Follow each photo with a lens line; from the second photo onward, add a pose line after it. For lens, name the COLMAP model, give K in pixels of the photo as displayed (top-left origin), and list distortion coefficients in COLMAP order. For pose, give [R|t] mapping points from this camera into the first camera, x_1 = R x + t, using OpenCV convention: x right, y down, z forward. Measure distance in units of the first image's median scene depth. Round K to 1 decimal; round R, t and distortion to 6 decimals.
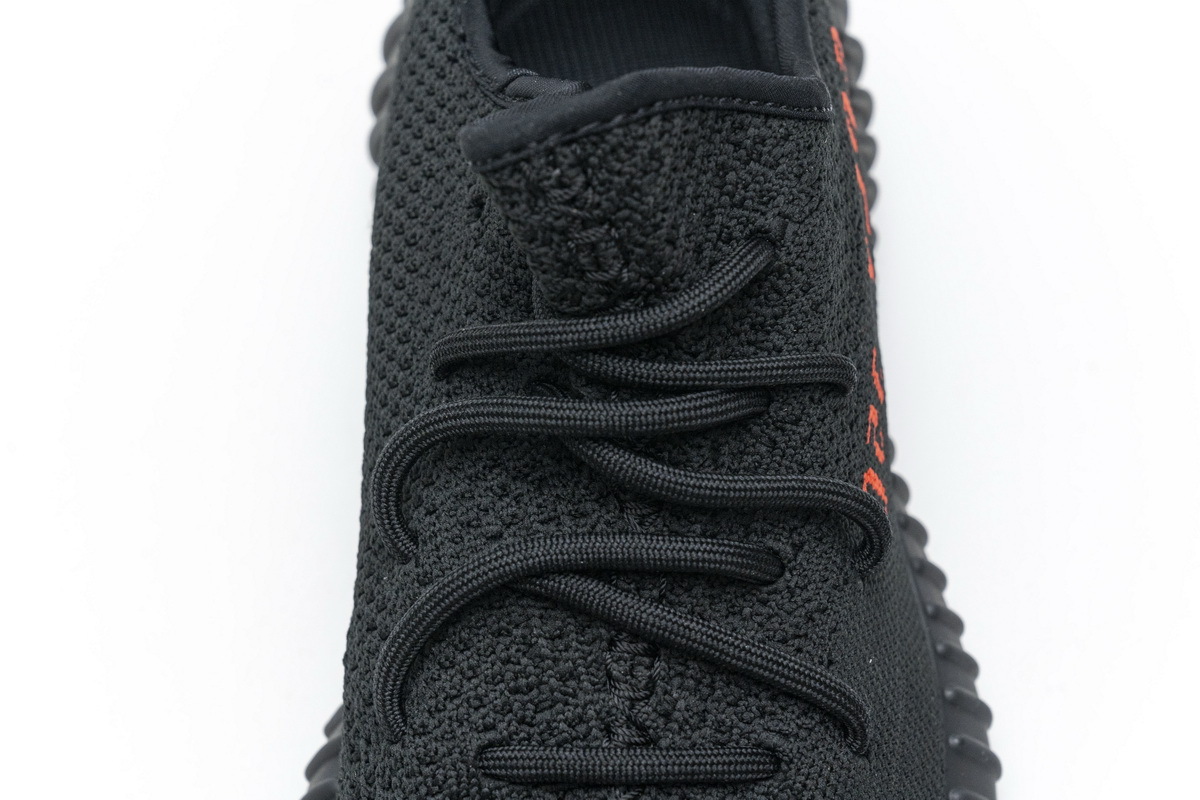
lens RADIAL K [[2385.0, 0, 601.6], [0, 2385.0, 401.0], [0, 0, 1]] dist [0.045079, 0.000000]
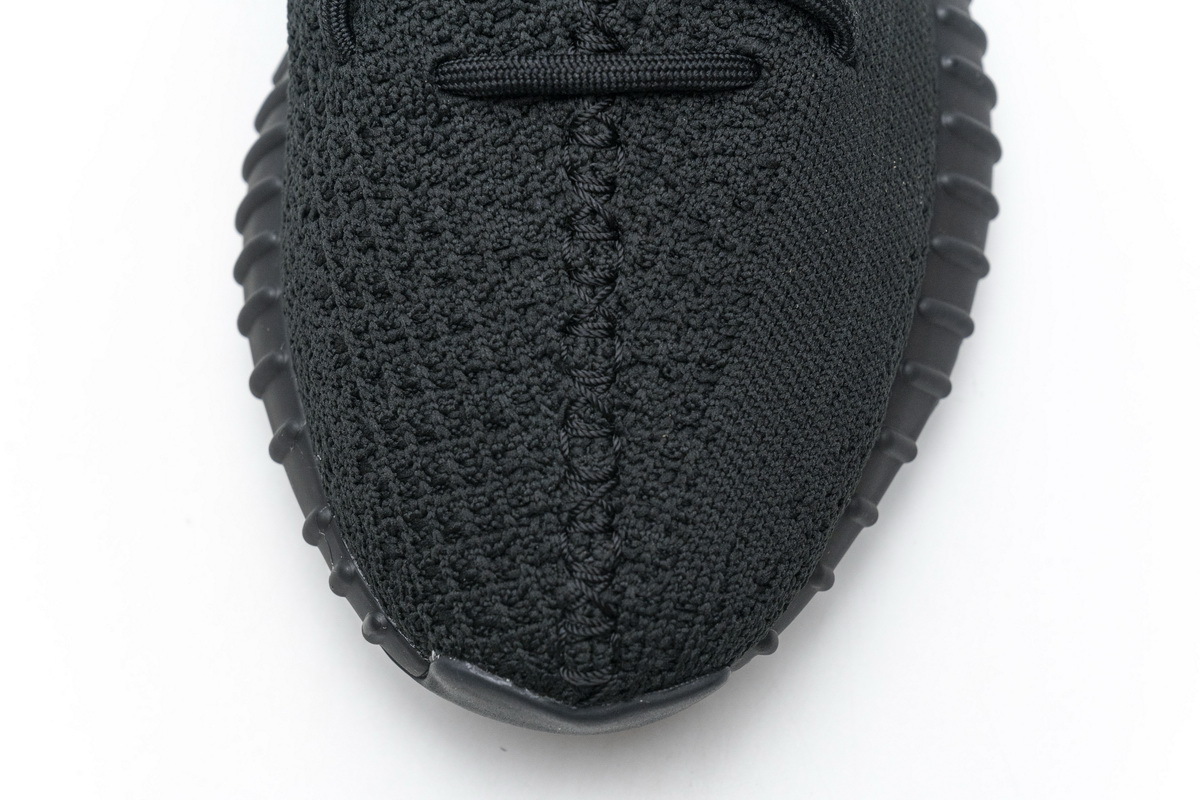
lens RADIAL K [[2385.0, 0, 599.8], [0, 2385.0, 398.6], [0, 0, 1]] dist [0.045079, 0.000000]
pose [[0.999509, -0.031080, 0.004054, 0.004788], [0.029731, 0.981089, 0.191259, 0.097970], [-0.009922, -0.191044, 0.981531, 0.067712]]
